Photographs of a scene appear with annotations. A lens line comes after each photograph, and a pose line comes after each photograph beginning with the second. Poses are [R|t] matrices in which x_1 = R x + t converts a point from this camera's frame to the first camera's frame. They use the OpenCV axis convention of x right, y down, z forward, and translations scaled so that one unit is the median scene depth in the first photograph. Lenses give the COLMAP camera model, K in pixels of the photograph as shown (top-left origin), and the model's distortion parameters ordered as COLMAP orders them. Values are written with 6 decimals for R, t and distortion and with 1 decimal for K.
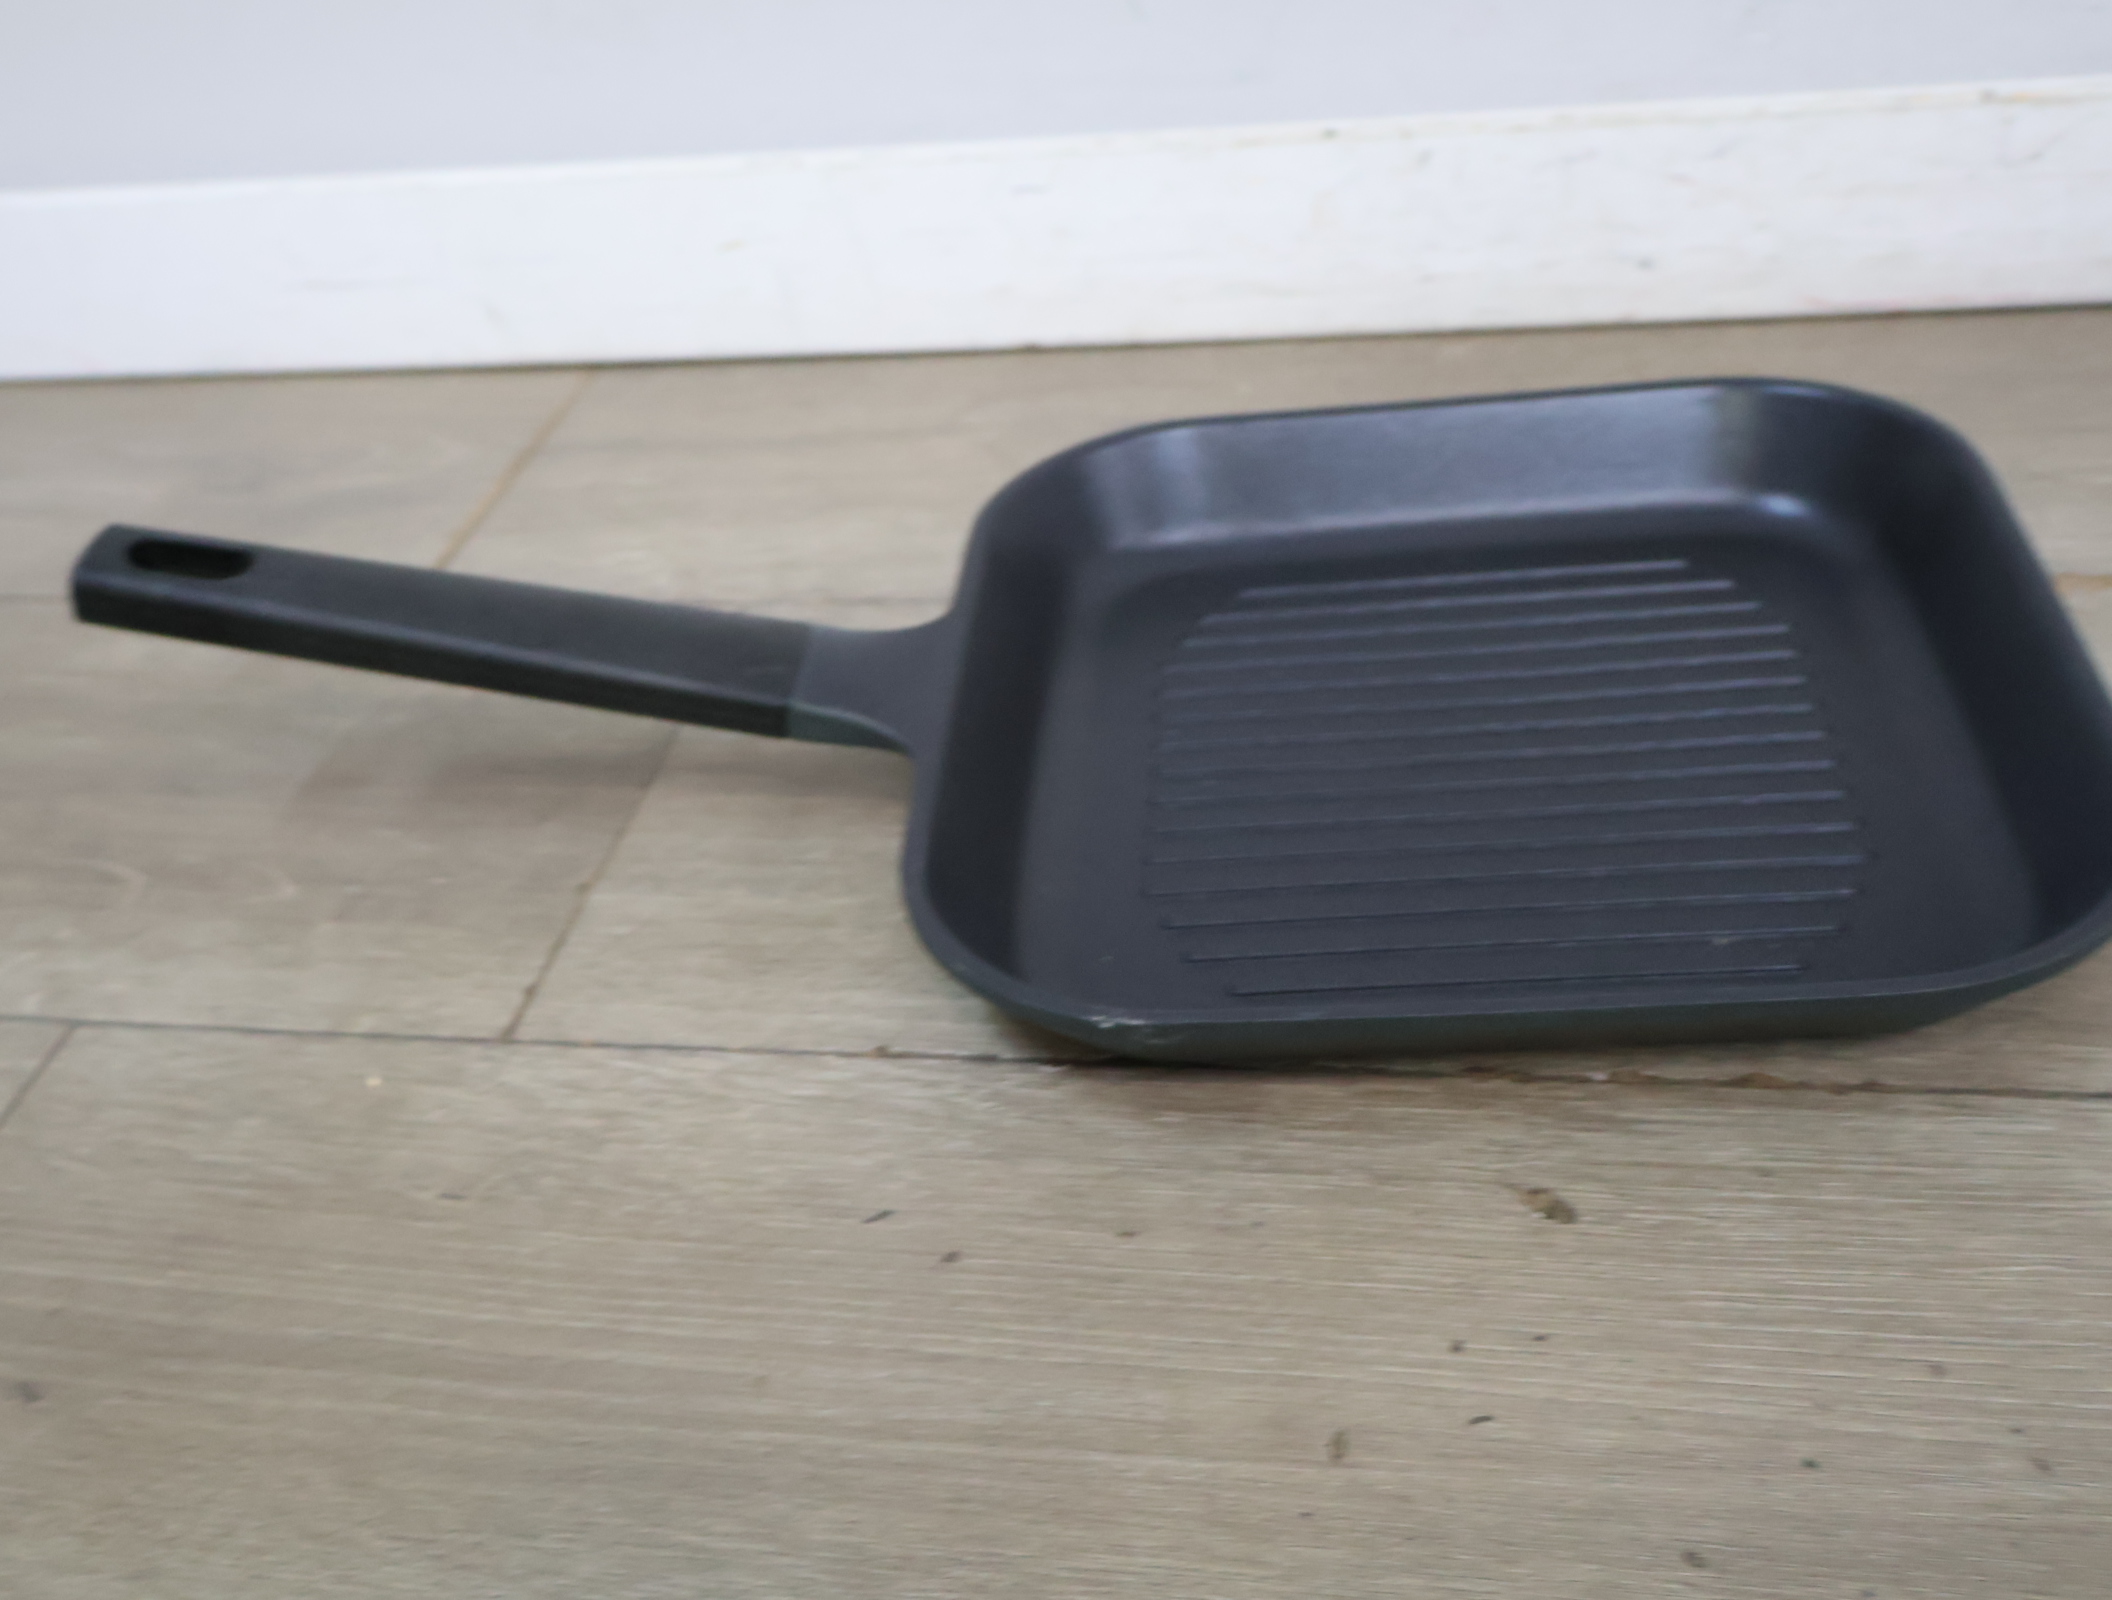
lens RADIAL K [[2354.5, 0, 1047.9], [0, 2354.5, 803.0], [0, 0, 1]] dist [0.015984, 0.000000]
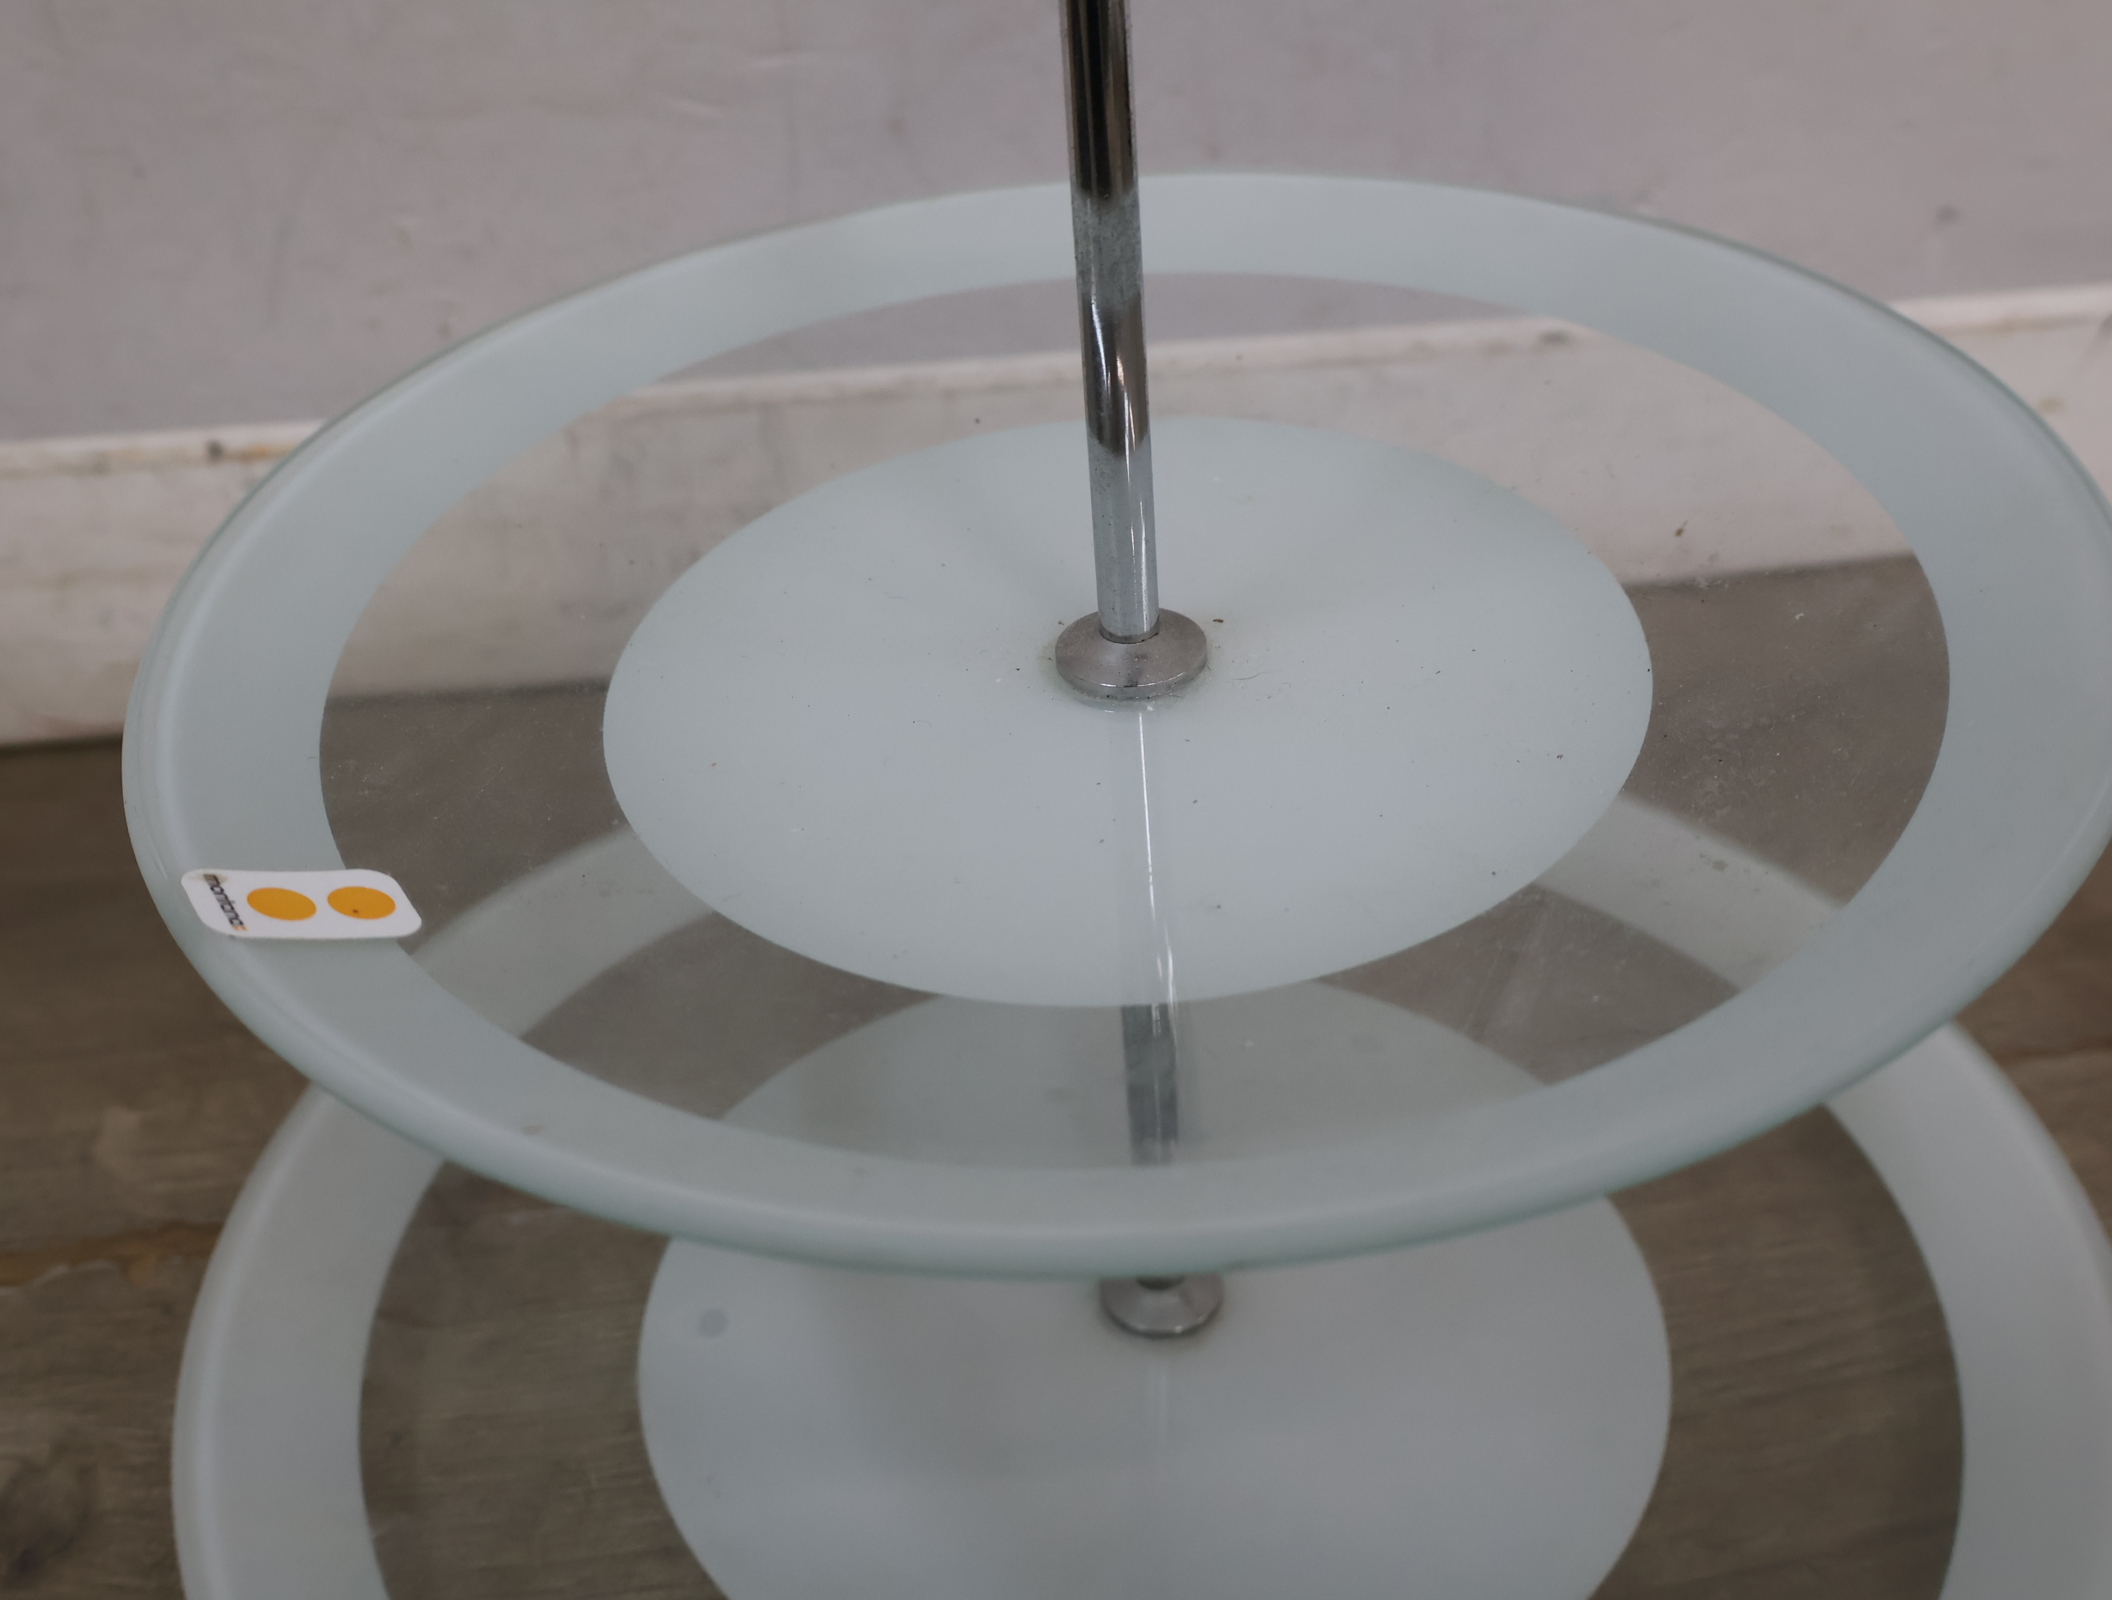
lens RADIAL K [[2354.5, 0, 1064.1], [0, 2354.5, 809.4], [0, 0, 1]] dist [0.015984, 0.000000]
pose [[0.948623, -0.084006, 0.305054, 0.617868], [0.093098, 0.995539, -0.015354, -0.233808], [-0.302403, 0.042965, 0.952211, 0.372443]]
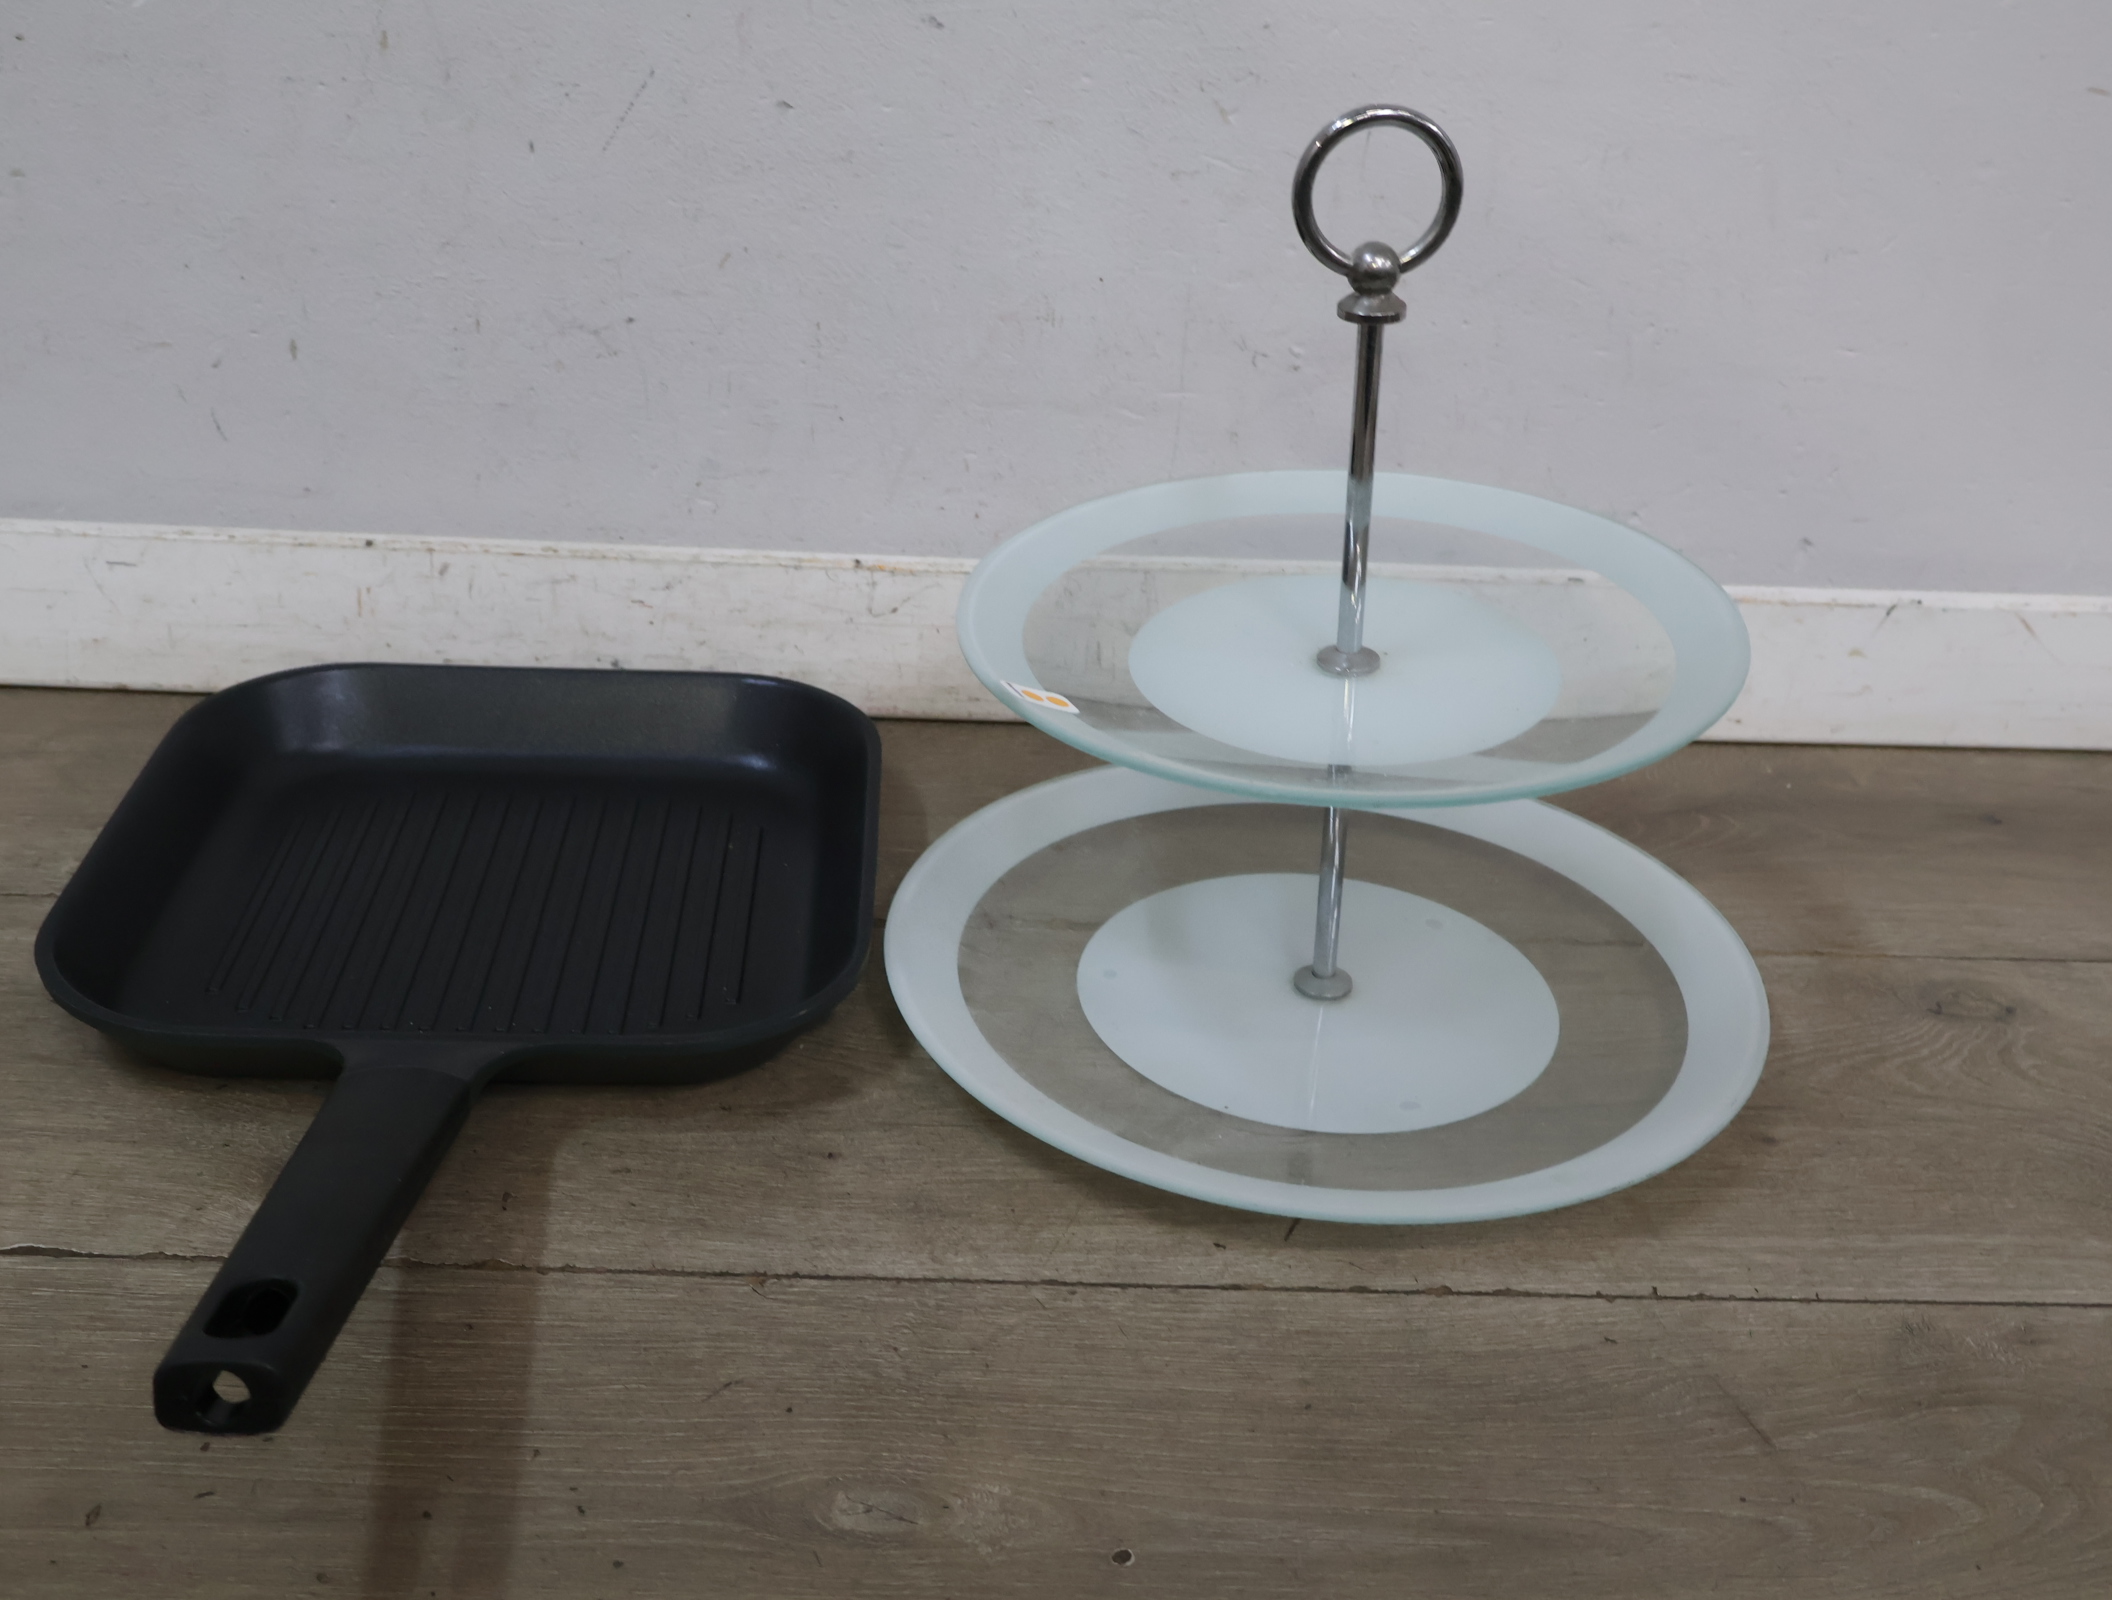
lens RADIAL K [[2354.5, 0, 1037.9], [0, 2354.5, 812.6], [0, 0, 1]] dist [0.015984, 0.000000]
pose [[0.966539, 0.060233, 0.249349, 0.252844], [-0.026635, 0.990353, -0.135985, 0.034414], [-0.255134, 0.124793, 0.958819, -0.453544]]
